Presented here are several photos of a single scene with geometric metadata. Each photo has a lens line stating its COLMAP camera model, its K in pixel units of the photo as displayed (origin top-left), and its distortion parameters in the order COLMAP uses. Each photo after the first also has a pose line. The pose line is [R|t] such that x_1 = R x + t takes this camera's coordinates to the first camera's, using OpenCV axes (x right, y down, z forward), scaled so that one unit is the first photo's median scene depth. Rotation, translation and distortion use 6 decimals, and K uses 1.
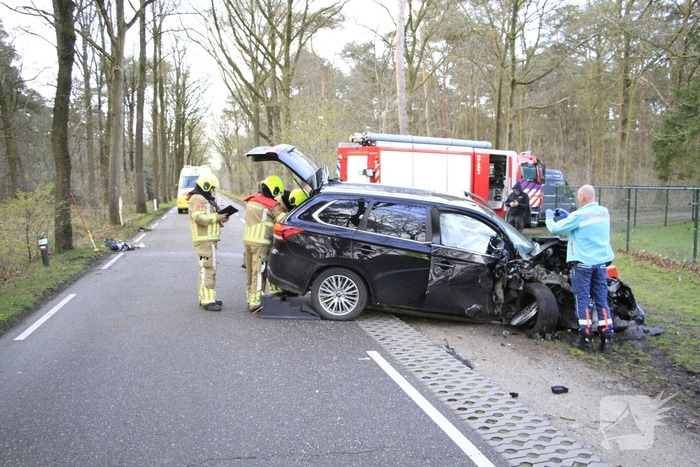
lens RADIAL K [[644.4, 0, 350.0], [0, 644.4, 233.5], [0, 0, 1]] dist [-0.155583, 0.208704]
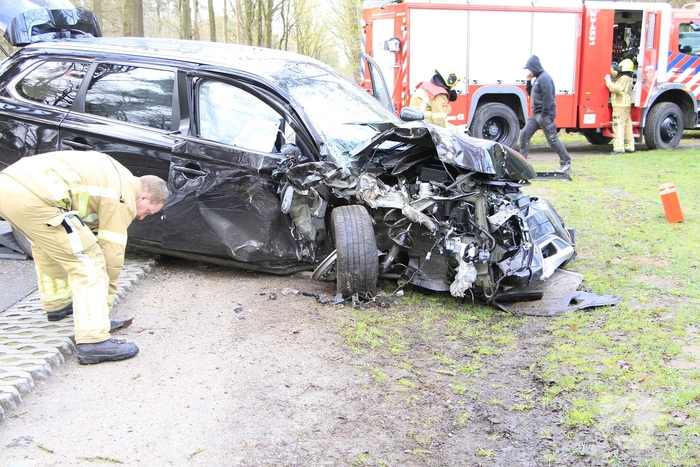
lens RADIAL K [[937.5, 0, 350.0], [0, 937.5, 233.5], [0, 0, 1]] dist [0.001043, 0.481574]
pose [[0.977207, 0.021602, -0.211186, 0.444307], [-0.004648, 0.996748, 0.080447, 0.035465], [0.212237, -0.077632, 0.974130, 0.193177]]
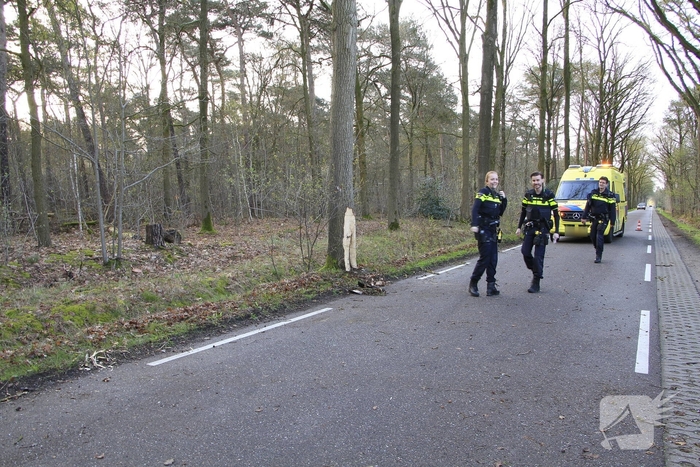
lens RADIAL K [[576.9, 0, 350.0], [0, 576.9, 233.5], [0, 0, 1]] dist [-0.183617, 0.163140]
pose [[0.752721, 0.056033, -0.655951, -0.277323], [-0.070567, 0.997498, 0.004231, -0.126675], [0.654547, 0.043104, 0.754792, 2.155379]]
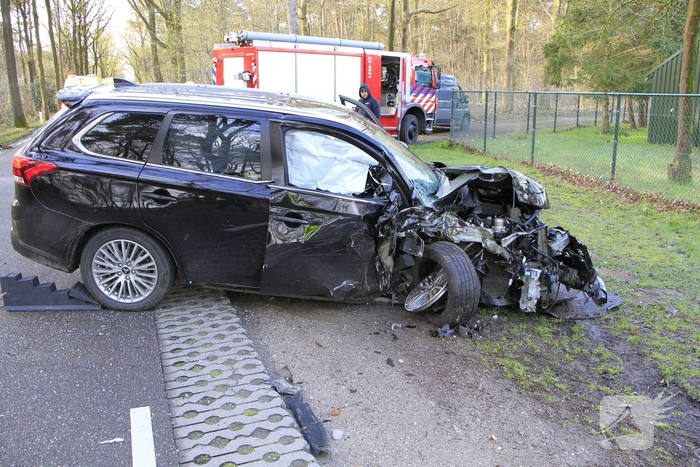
lens RADIAL K [[576.9, 0, 350.0], [0, 576.9, 233.5], [0, 0, 1]] dist [-0.183617, 0.163140]
pose [[0.988359, -0.041201, 0.146458, 0.115657], [0.016349, 0.985822, 0.166999, -0.024552], [-0.151262, -0.162660, 0.975019, 0.451448]]
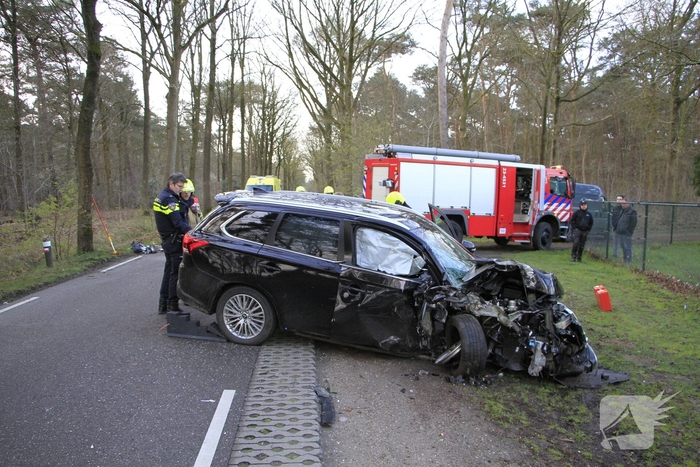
lens RADIAL K [[576.9, 0, 350.0], [0, 576.9, 233.5], [0, 0, 1]] dist [-0.183617, 0.163140]
pose [[0.989706, 0.026207, -0.140694, 0.235401], [-0.027685, 0.999580, -0.008561, -0.016591], [0.140410, 0.012368, 0.990016, 0.231008]]
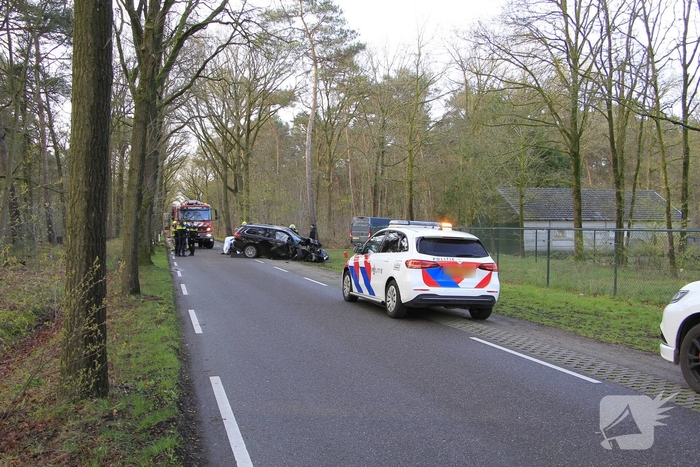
lens RADIAL K [[576.9, 0, 350.0], [0, 576.9, 233.5], [0, 0, 1]] dist [-0.183617, 0.163140]
pose [[0.998338, 0.008843, 0.056953, 0.393724], [-0.006615, 0.999210, -0.039180, 0.118444], [-0.057254, 0.038738, 0.997608, -2.597038]]
